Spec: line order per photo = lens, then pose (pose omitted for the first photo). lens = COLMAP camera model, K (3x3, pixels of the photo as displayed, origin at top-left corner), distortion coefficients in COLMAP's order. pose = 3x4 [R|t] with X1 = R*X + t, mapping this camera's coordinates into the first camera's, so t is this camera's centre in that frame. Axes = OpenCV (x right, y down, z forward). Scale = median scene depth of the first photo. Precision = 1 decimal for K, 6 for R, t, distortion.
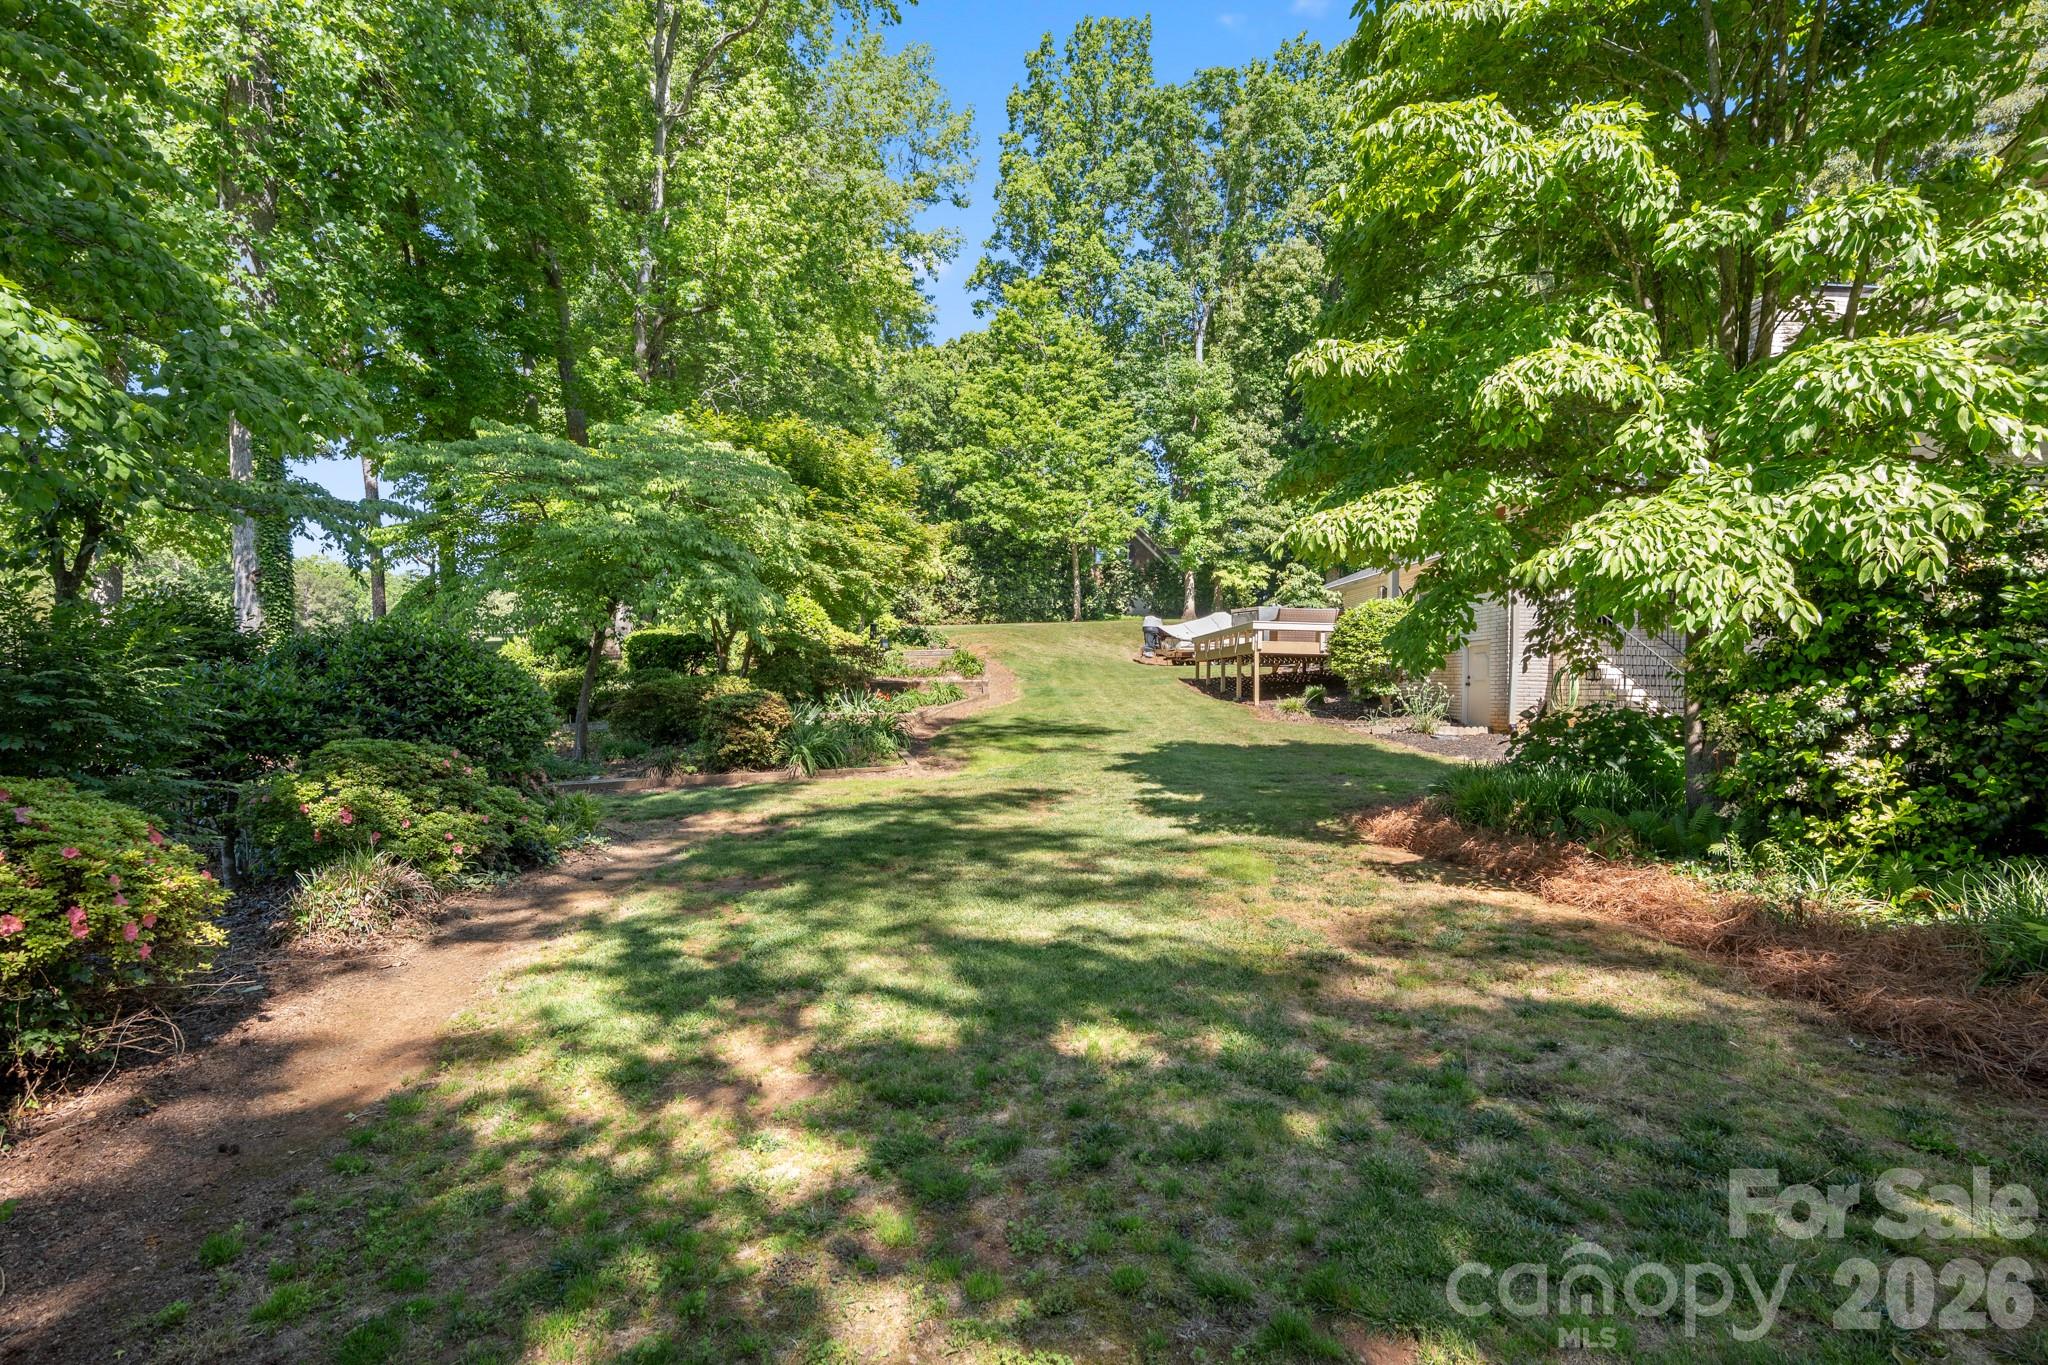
lens RADIAL K [[950.6, 0, 1021.9], [0, 950.6, 679.8], [0, 0, 1]] dist [-0.005244, 0.000680]
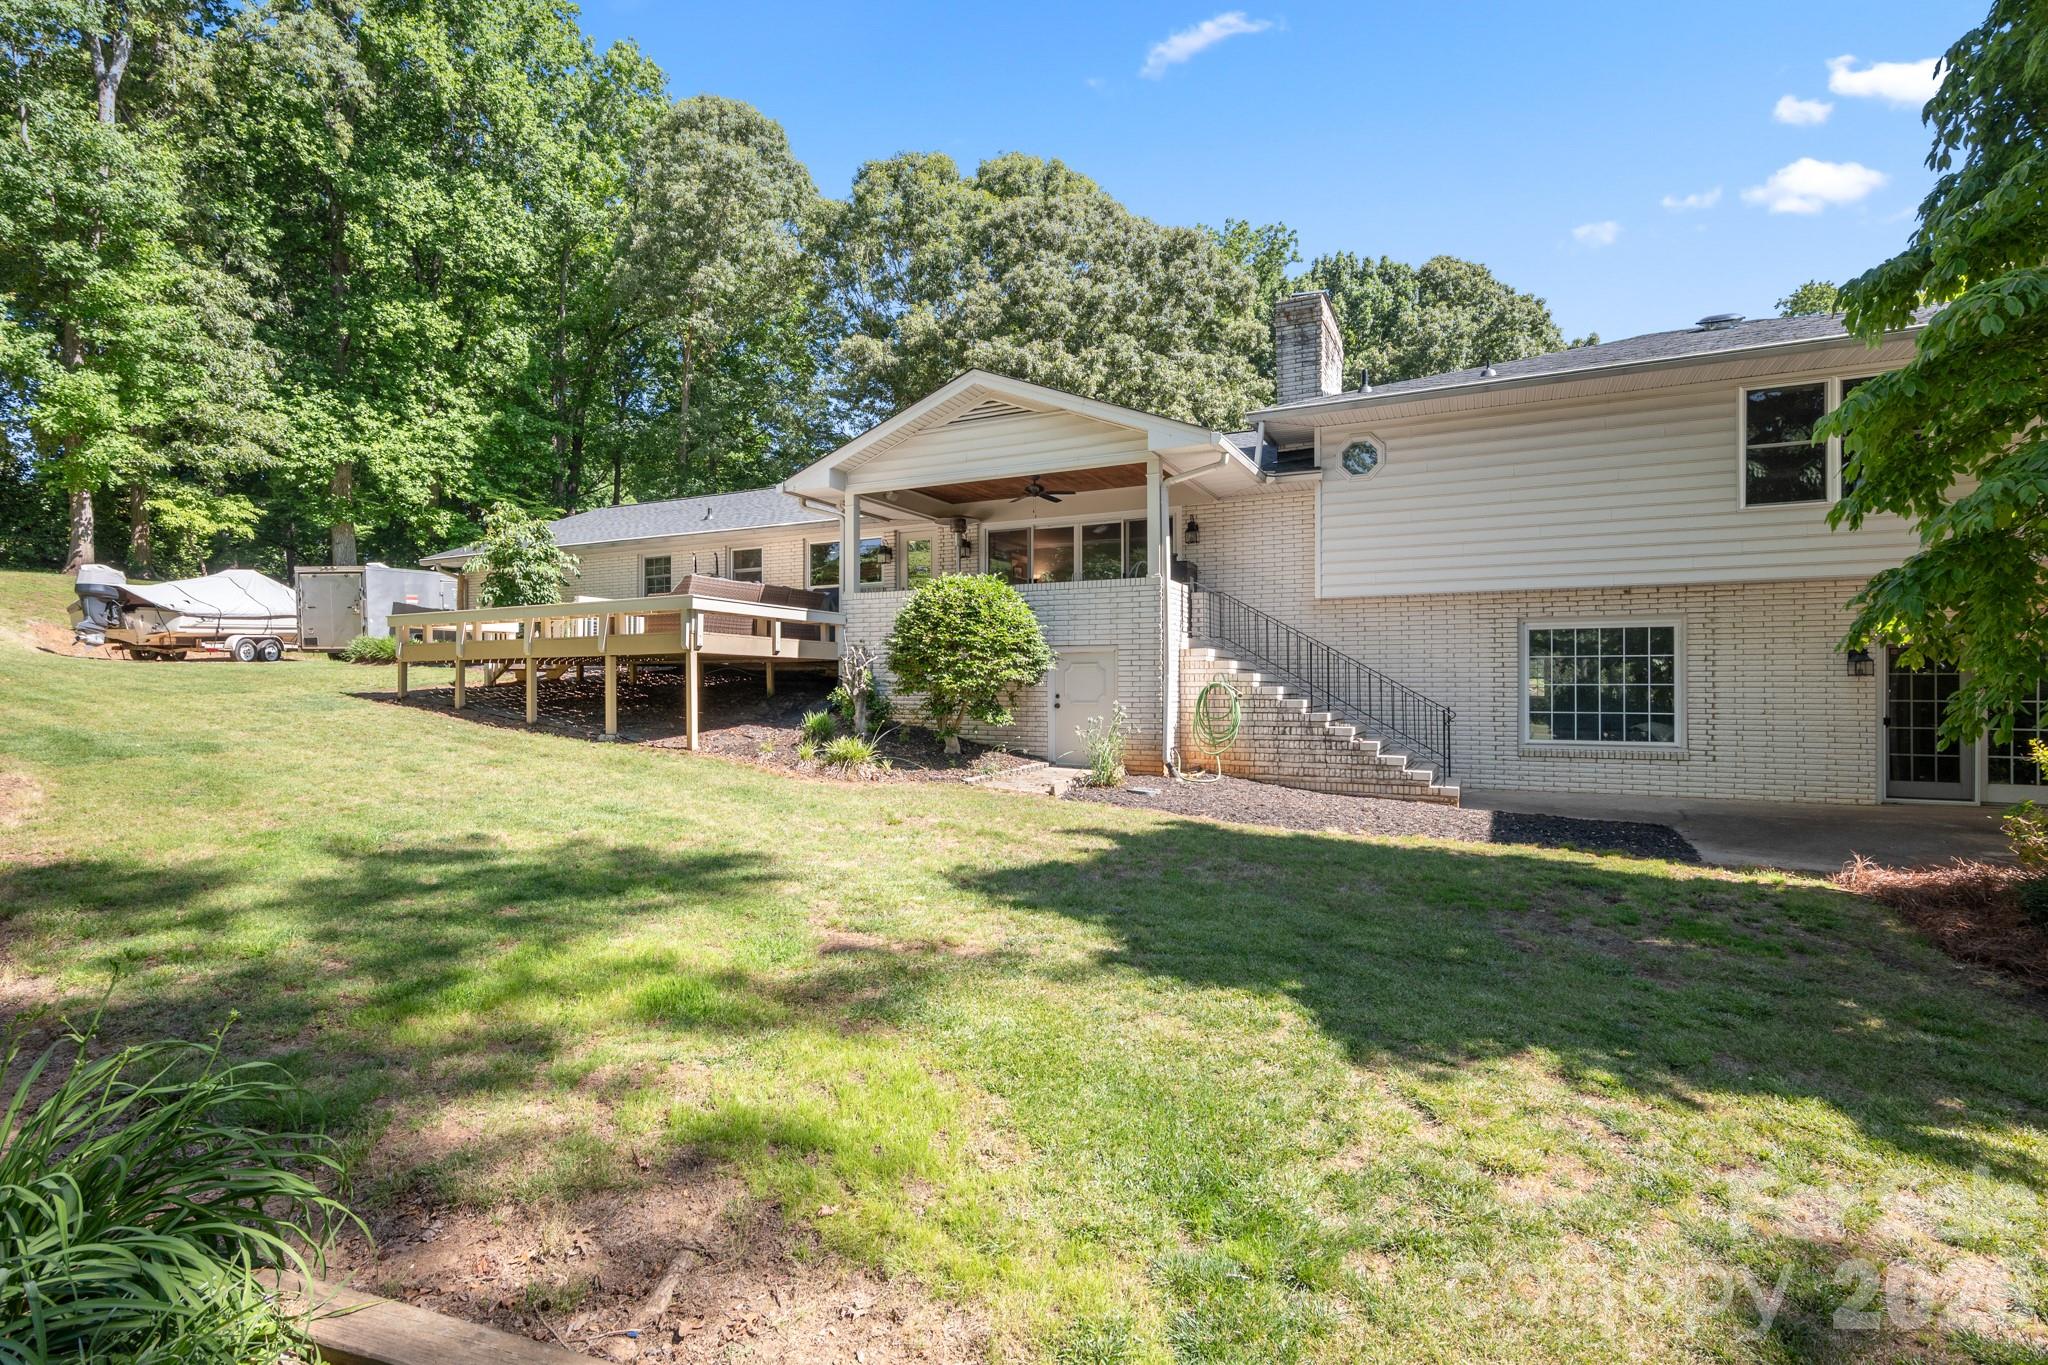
lens RADIAL K [[950.6, 0, 1025.3], [0, 950.6, 688.7], [0, 0, 1]] dist [-0.005244, 0.000680]
pose [[0.462631, -0.013446, 0.886449, -0.071117], [-0.002184, 0.999865, 0.016306, -0.006432], [-0.886548, -0.009479, 0.462539, 0.237977]]
